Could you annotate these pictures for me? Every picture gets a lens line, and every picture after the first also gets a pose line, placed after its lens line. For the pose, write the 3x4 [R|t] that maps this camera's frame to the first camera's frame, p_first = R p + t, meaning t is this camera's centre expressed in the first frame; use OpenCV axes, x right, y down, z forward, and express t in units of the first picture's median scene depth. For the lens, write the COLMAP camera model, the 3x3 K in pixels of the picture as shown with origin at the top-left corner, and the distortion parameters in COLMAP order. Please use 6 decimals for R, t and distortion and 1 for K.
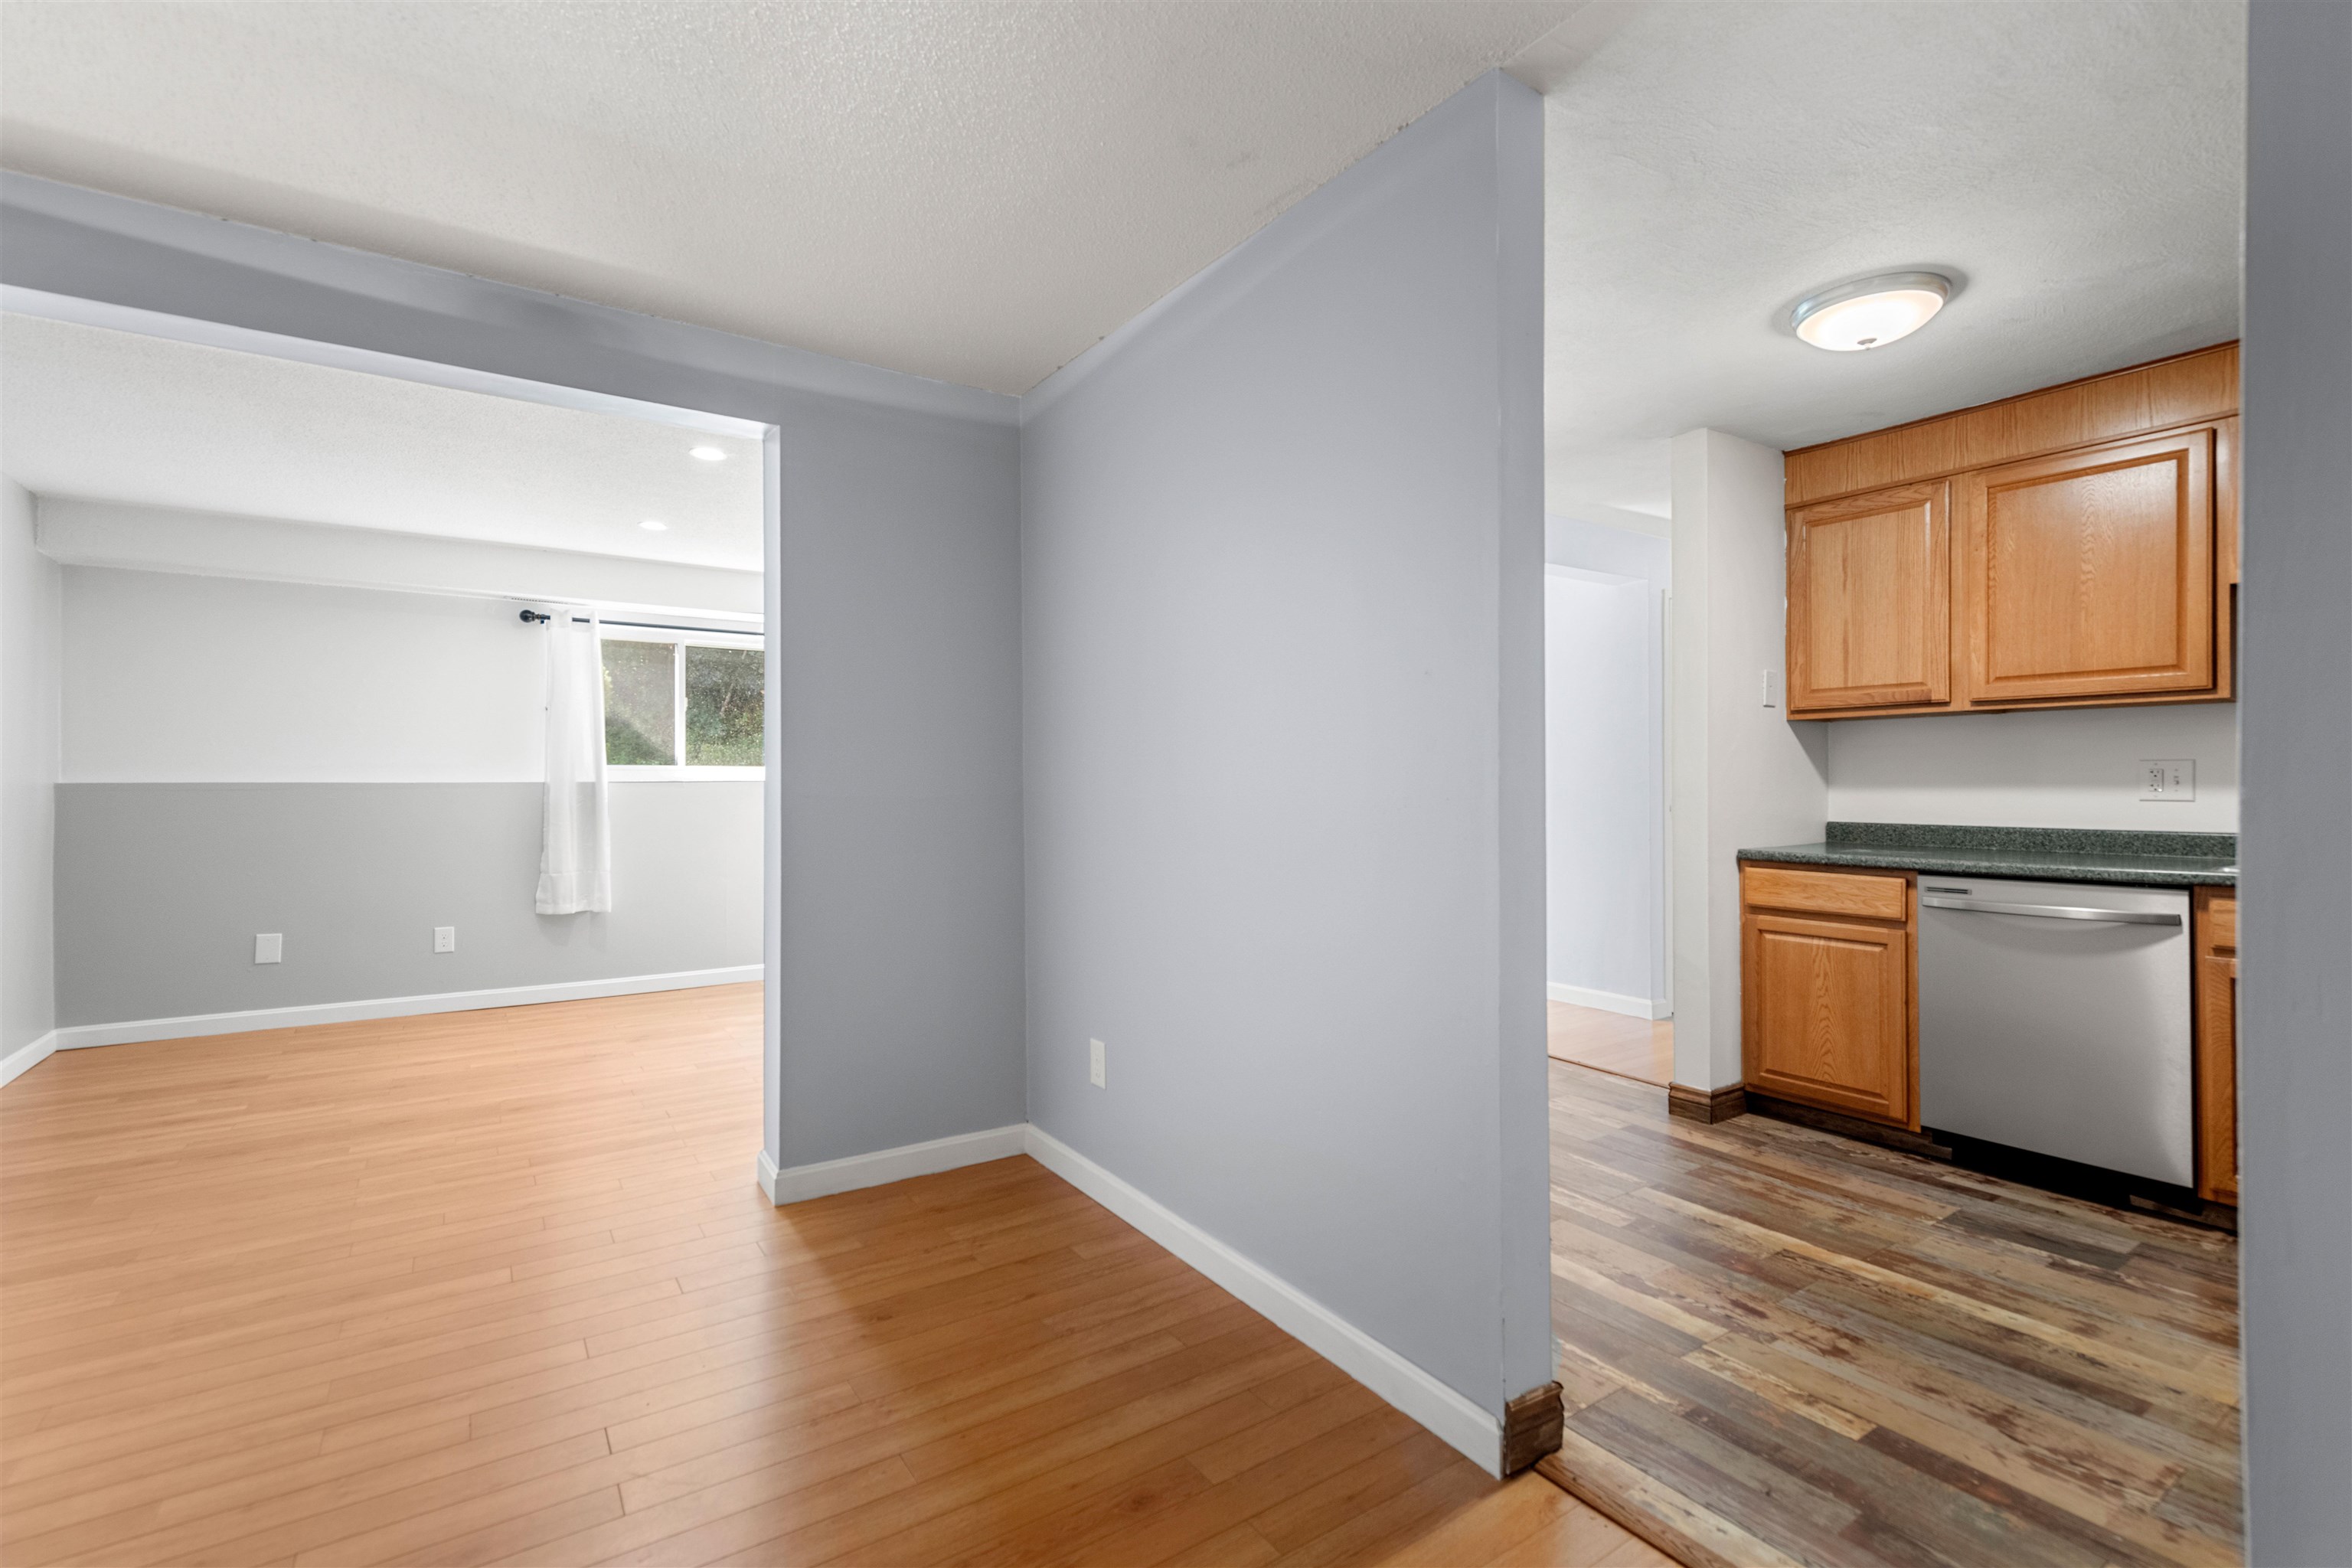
lens RADIAL K [[1062.5, 0, 1177.2], [0, 1062.5, 777.6], [0, 0, 1]] dist [0.013500, -0.000742]
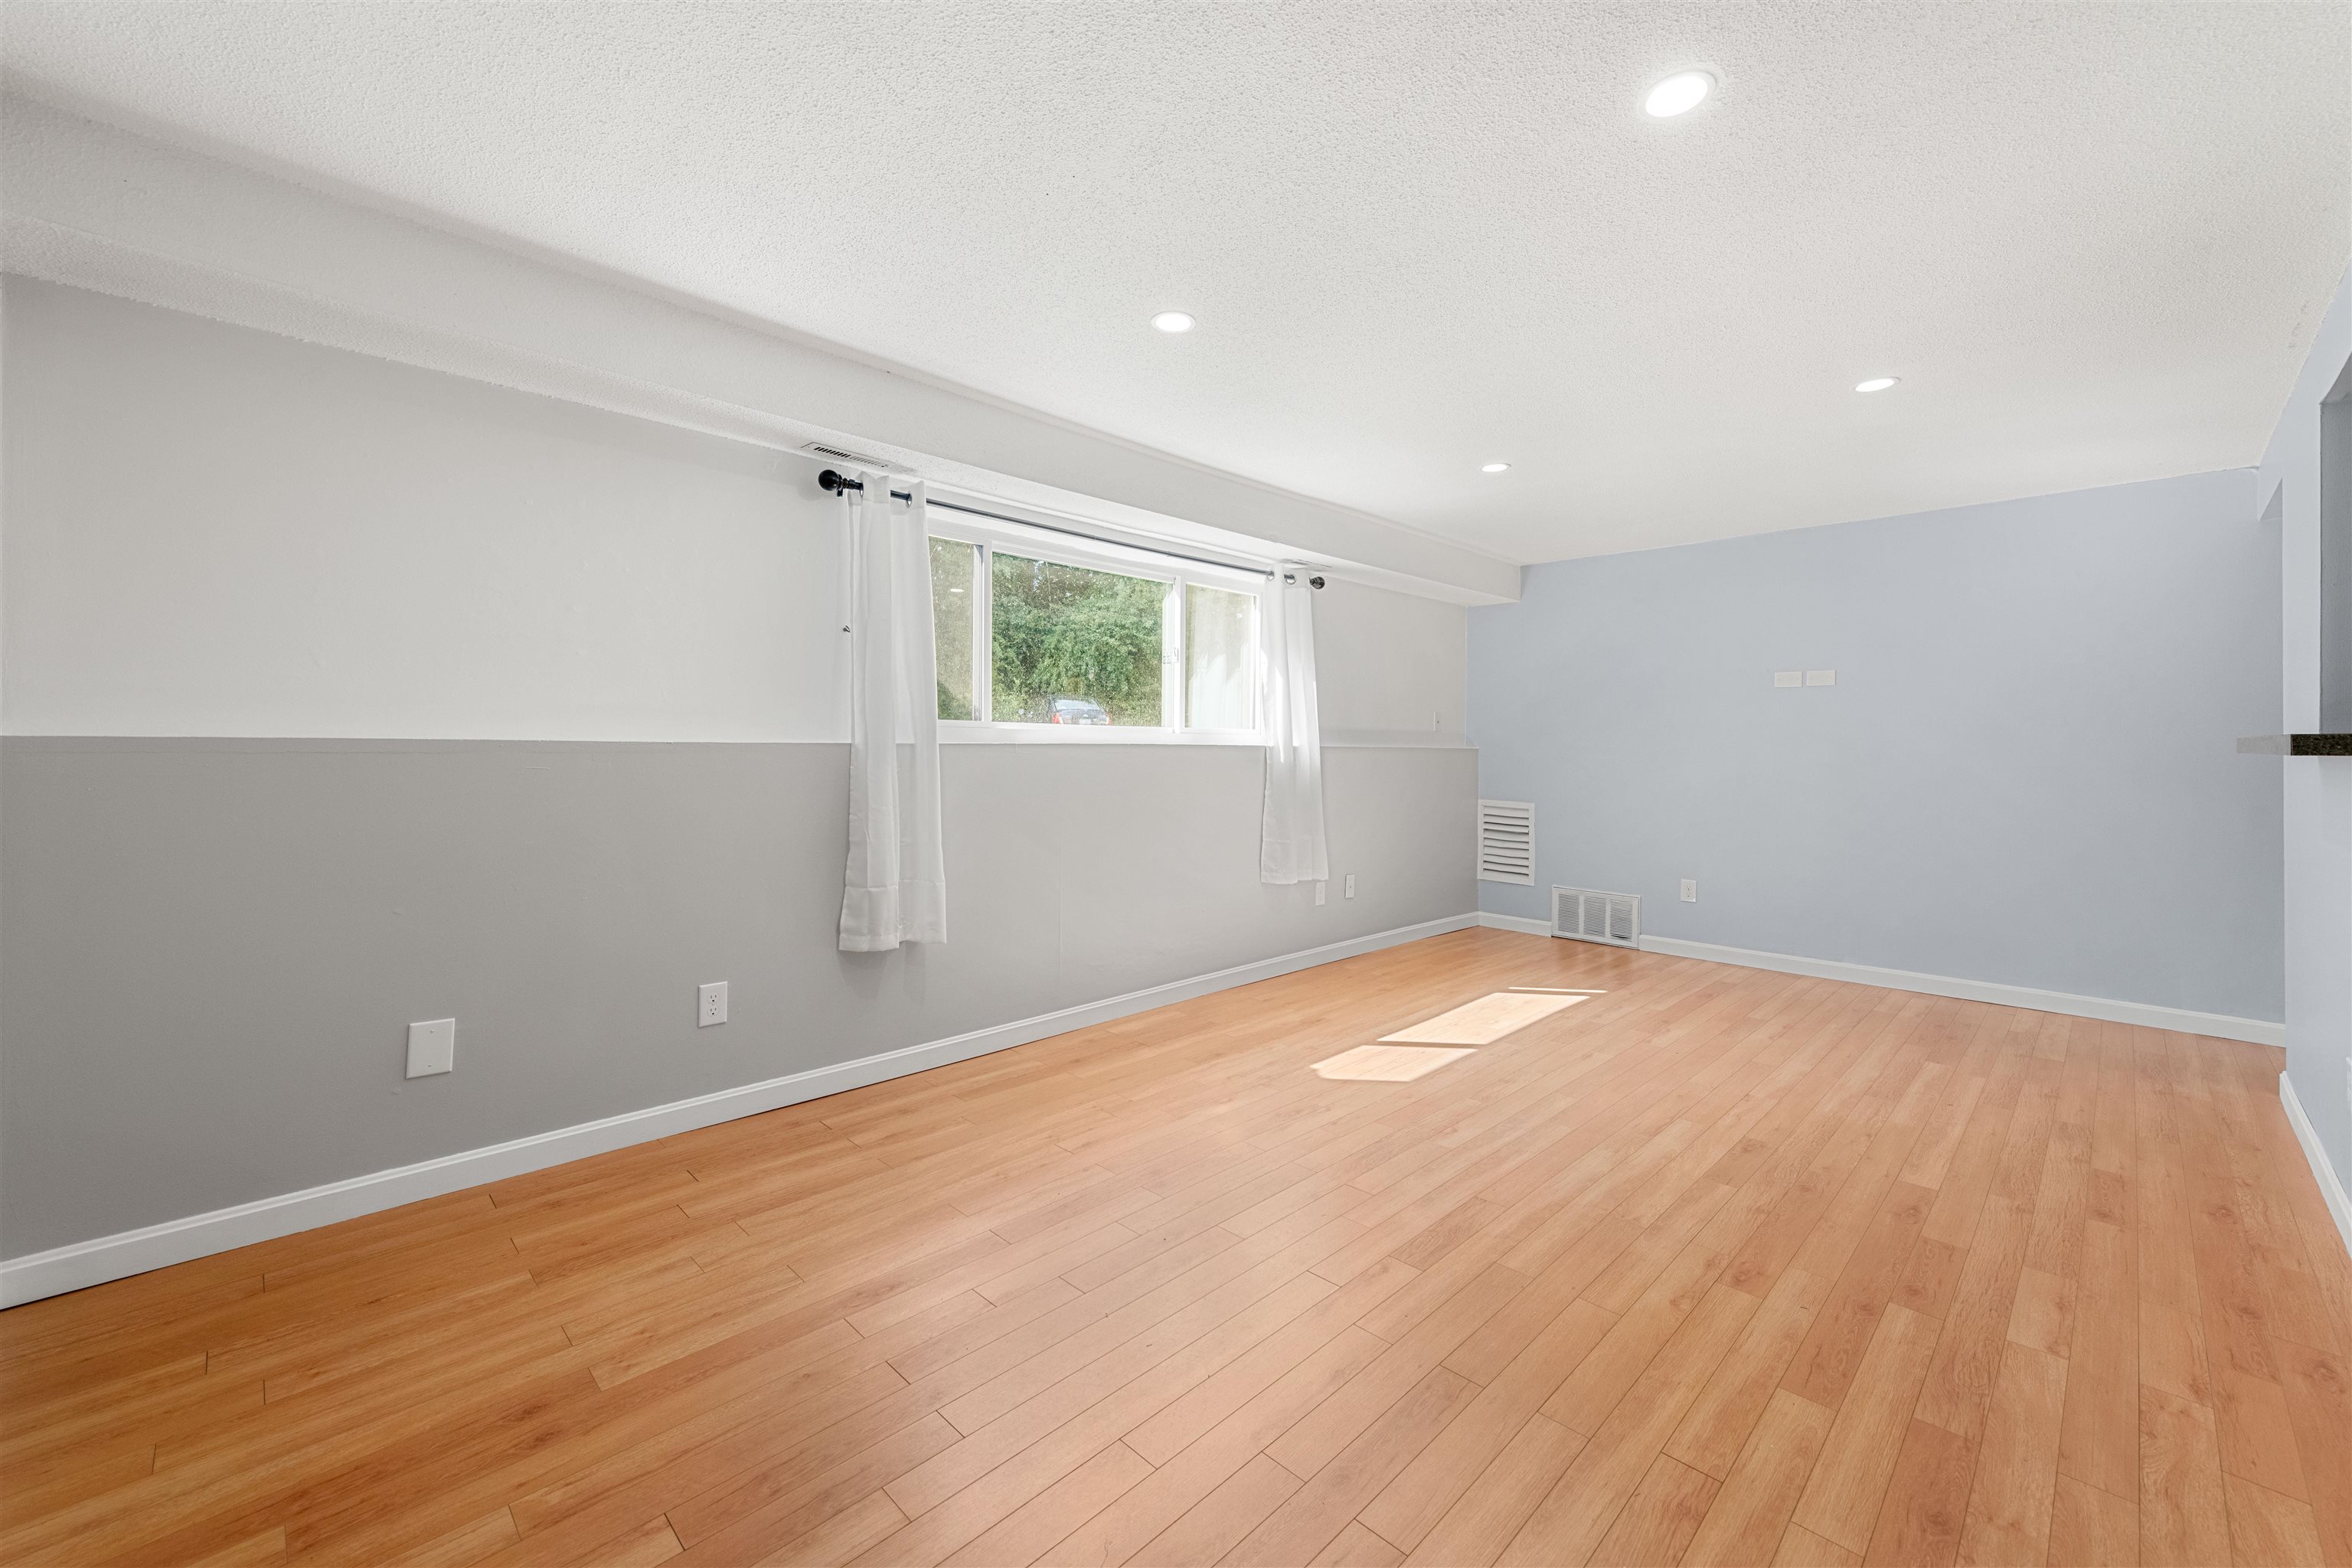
lens RADIAL K [[940.0, 0, 1173.8], [0, 940.0, 729.2], [0, 0, 1]] dist [0.010568, -0.000670]
pose [[0.982278, 0.015377, 0.186800, -0.895673], [-0.013234, 0.999832, -0.012714, 0.000845], [-0.186964, 0.010017, 0.982316, 0.722531]]
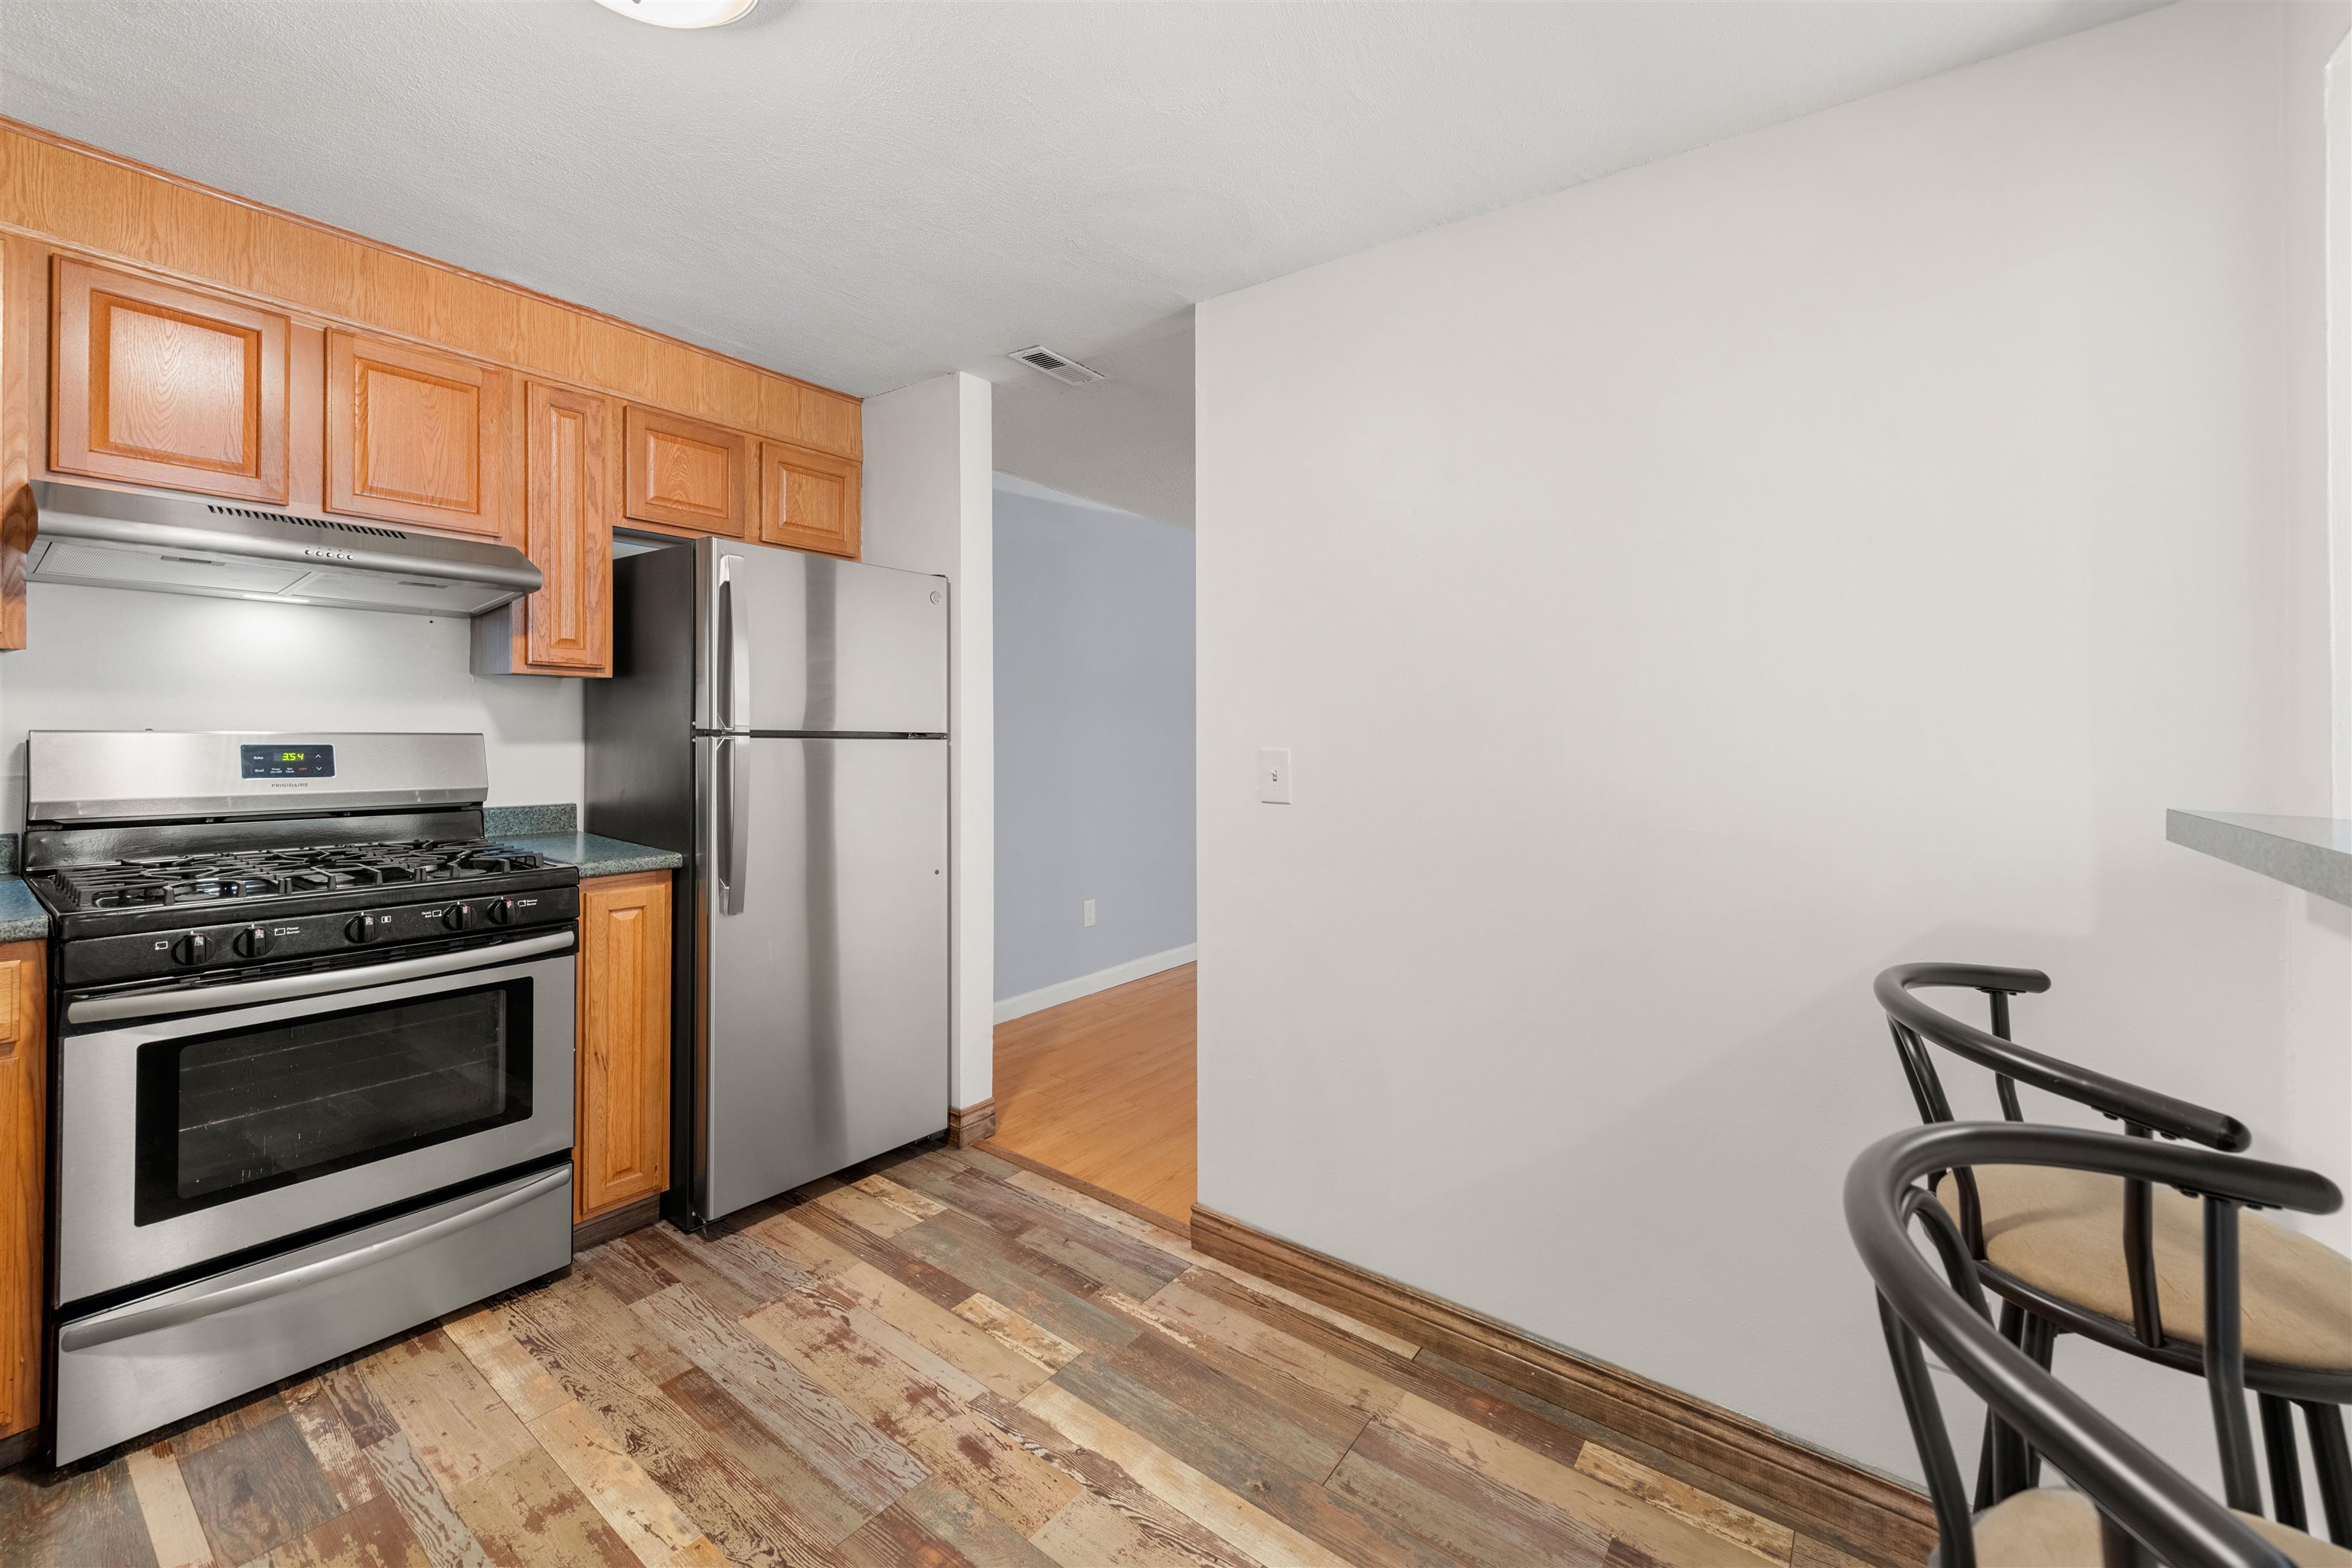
lens RADIAL K [[957.9, 0, 1201.5], [0, 957.9, 673.1], [0, 0, 1]] dist [-0.000941, -0.000486]
pose [[-0.938019, -0.038986, -0.344385, 0.468186], [-0.021984, 0.998345, -0.053139, -0.041583], [0.345887, -0.042275, -0.937323, 1.279692]]
